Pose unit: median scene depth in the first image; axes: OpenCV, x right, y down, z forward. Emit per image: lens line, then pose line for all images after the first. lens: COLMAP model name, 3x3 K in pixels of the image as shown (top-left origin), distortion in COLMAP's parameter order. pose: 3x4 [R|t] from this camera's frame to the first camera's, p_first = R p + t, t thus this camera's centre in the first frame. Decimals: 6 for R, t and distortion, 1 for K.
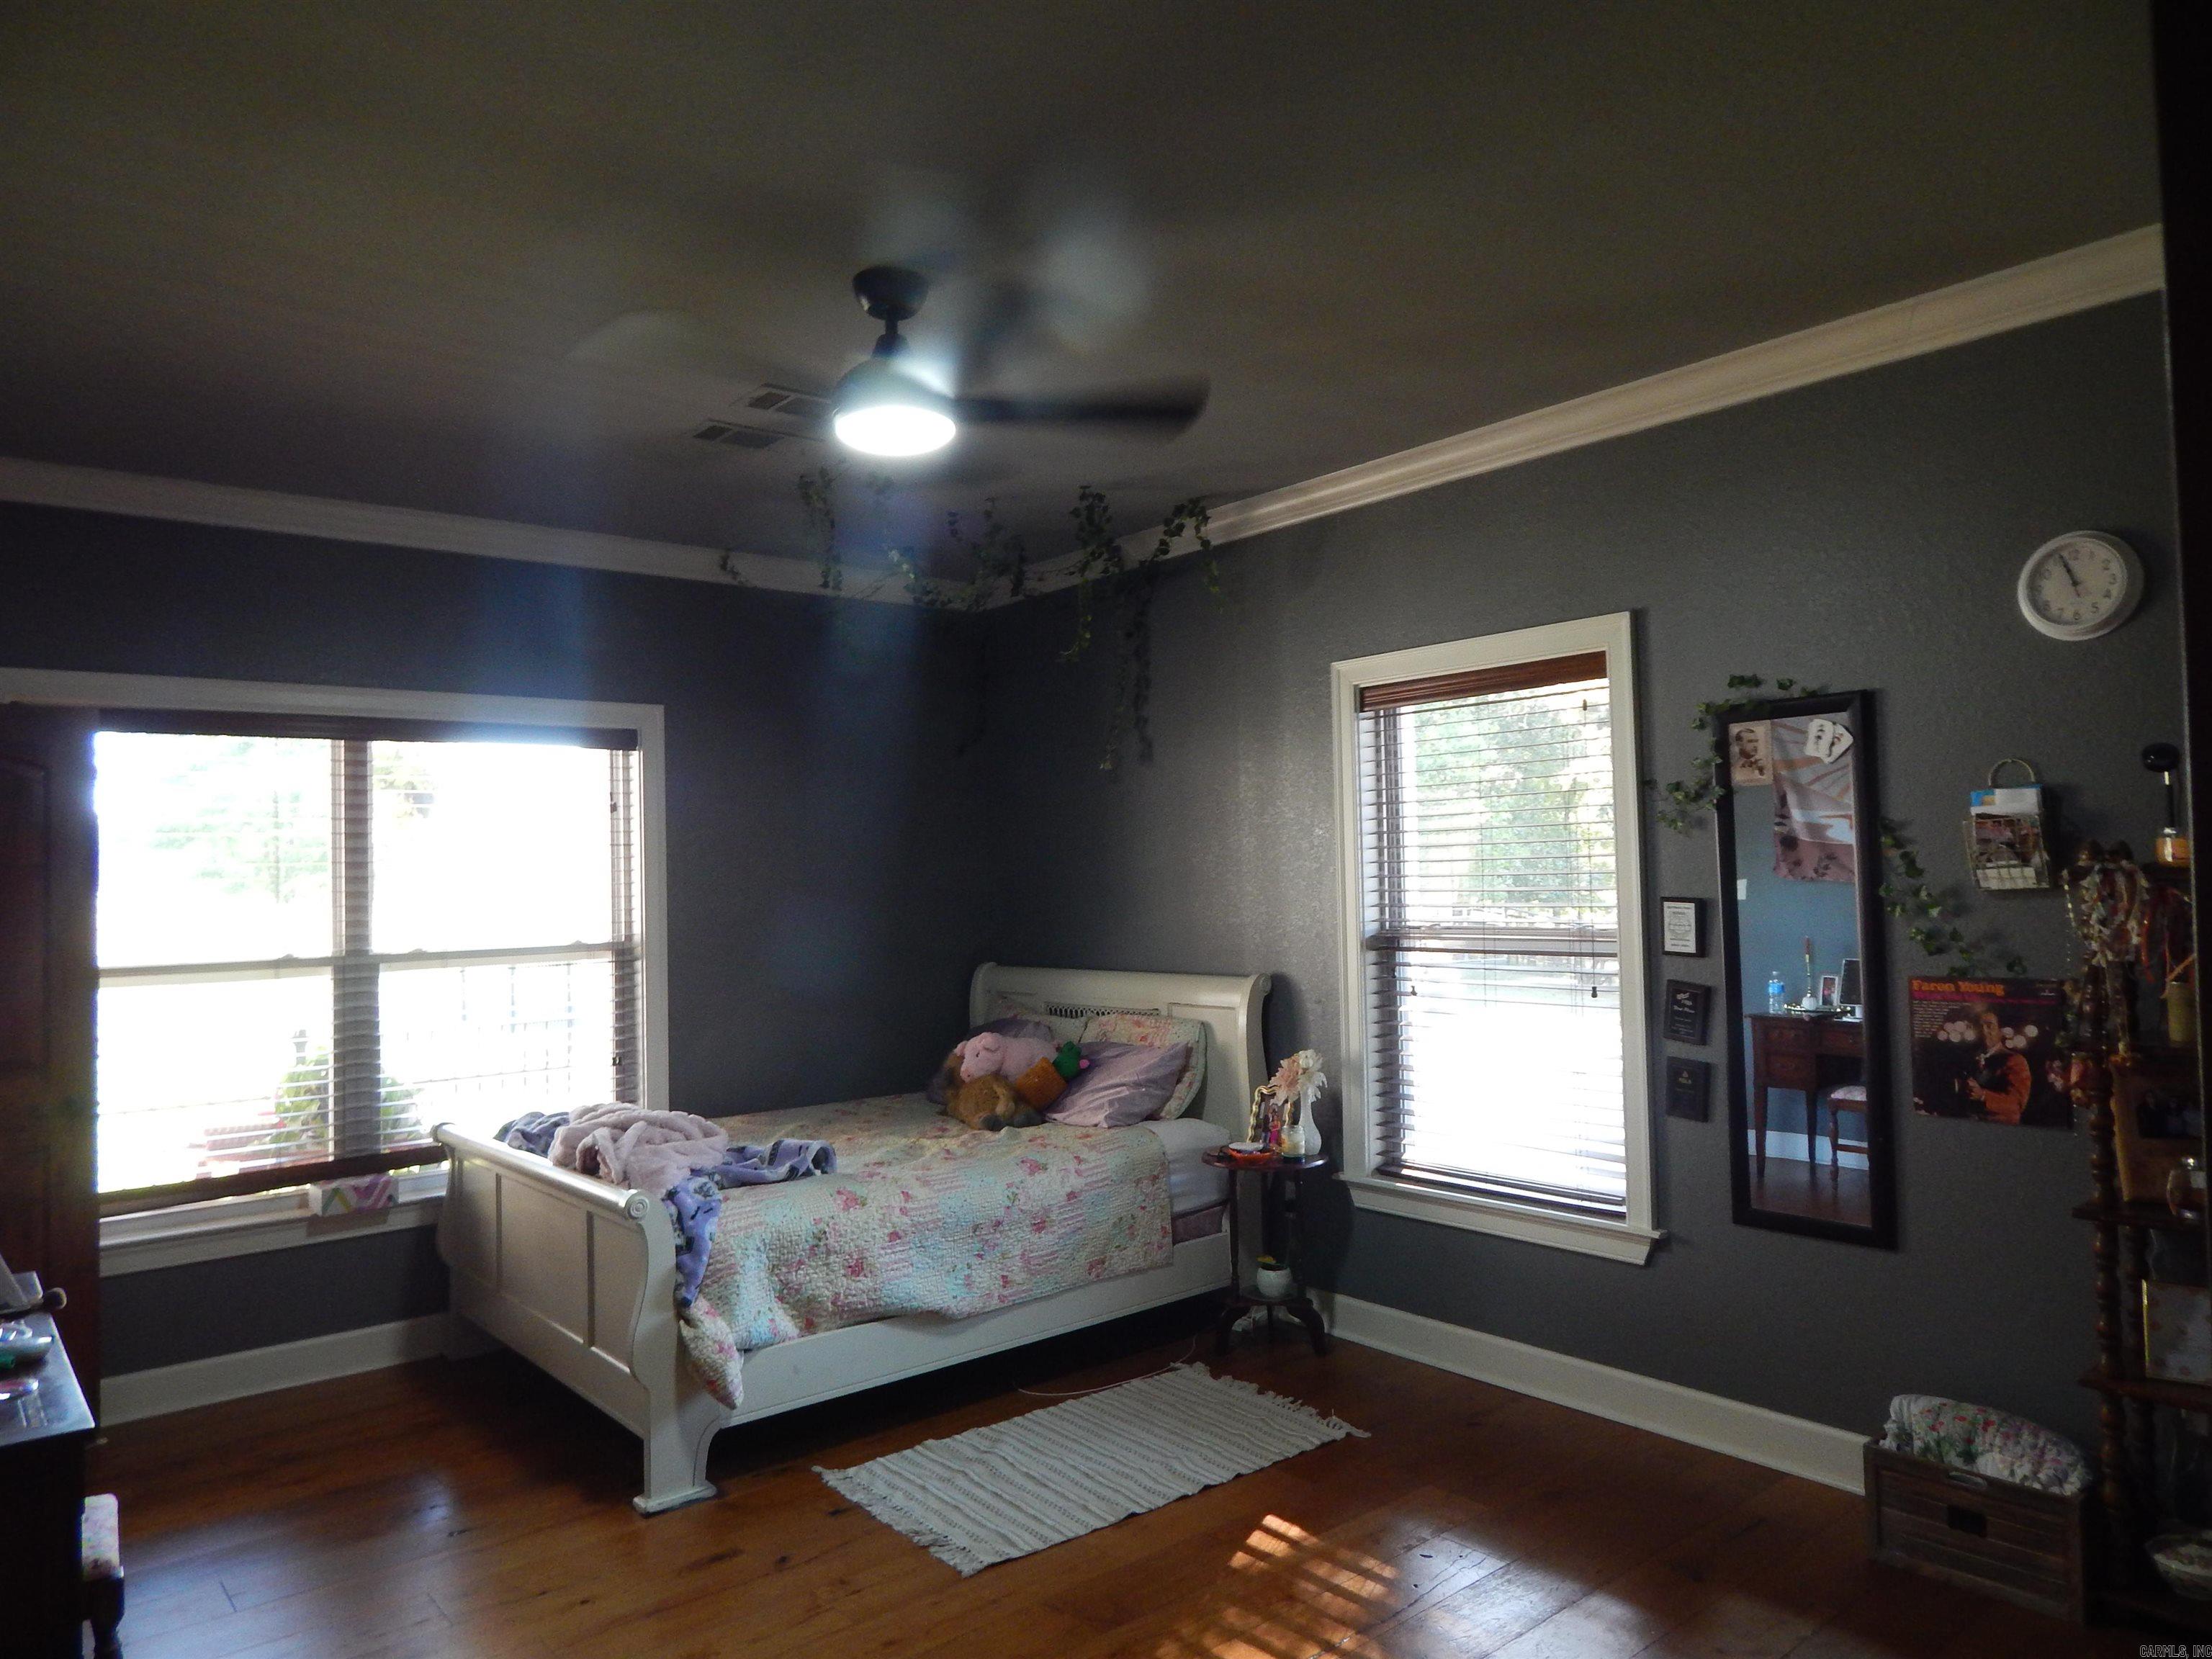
lens RADIAL K [[1463.4, 0, 1105.7], [0, 1463.4, 831.9], [0, 0, 1]] dist [0.034113, -0.000205]
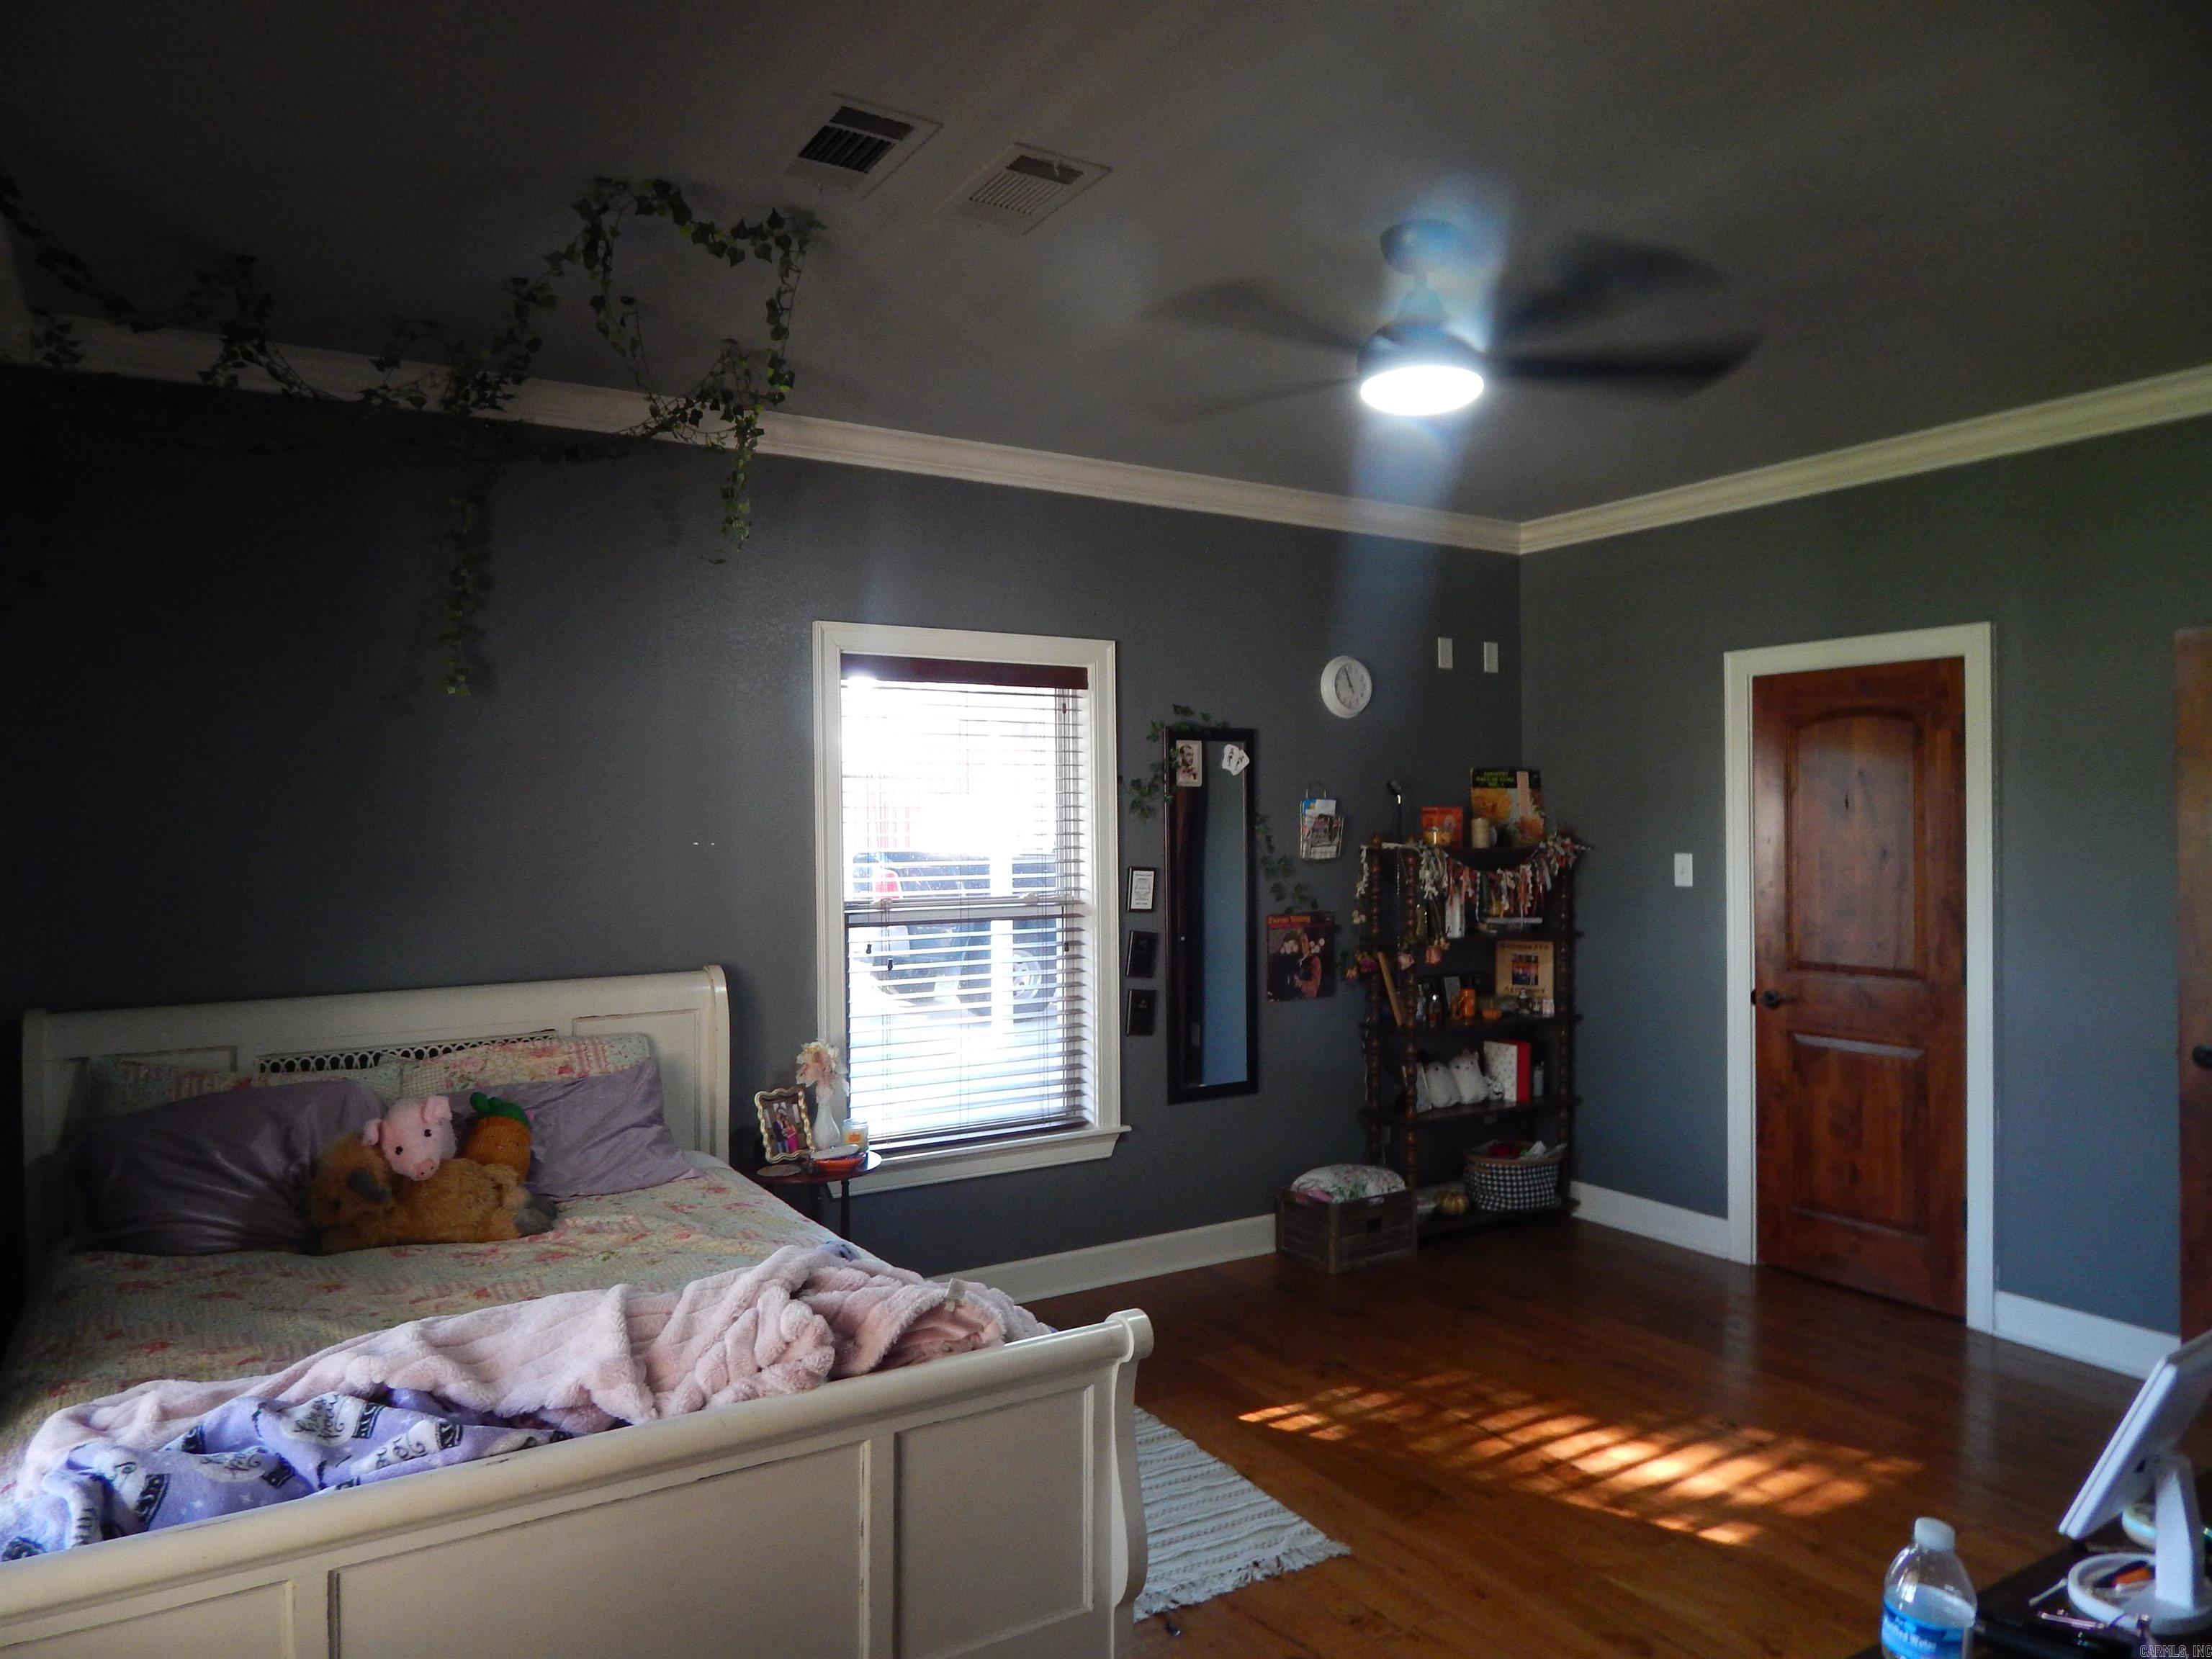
lens RADIAL K [[1463.4, 0, 1105.2], [0, 1463.4, 826.6], [0, 0, 1]] dist [0.034113, -0.000205]
pose [[0.147647, 0.019474, 0.988848, -0.970505], [-0.029117, 0.999458, -0.015336, 0.031125], [-0.988611, -0.026528, 0.148134, 0.897369]]
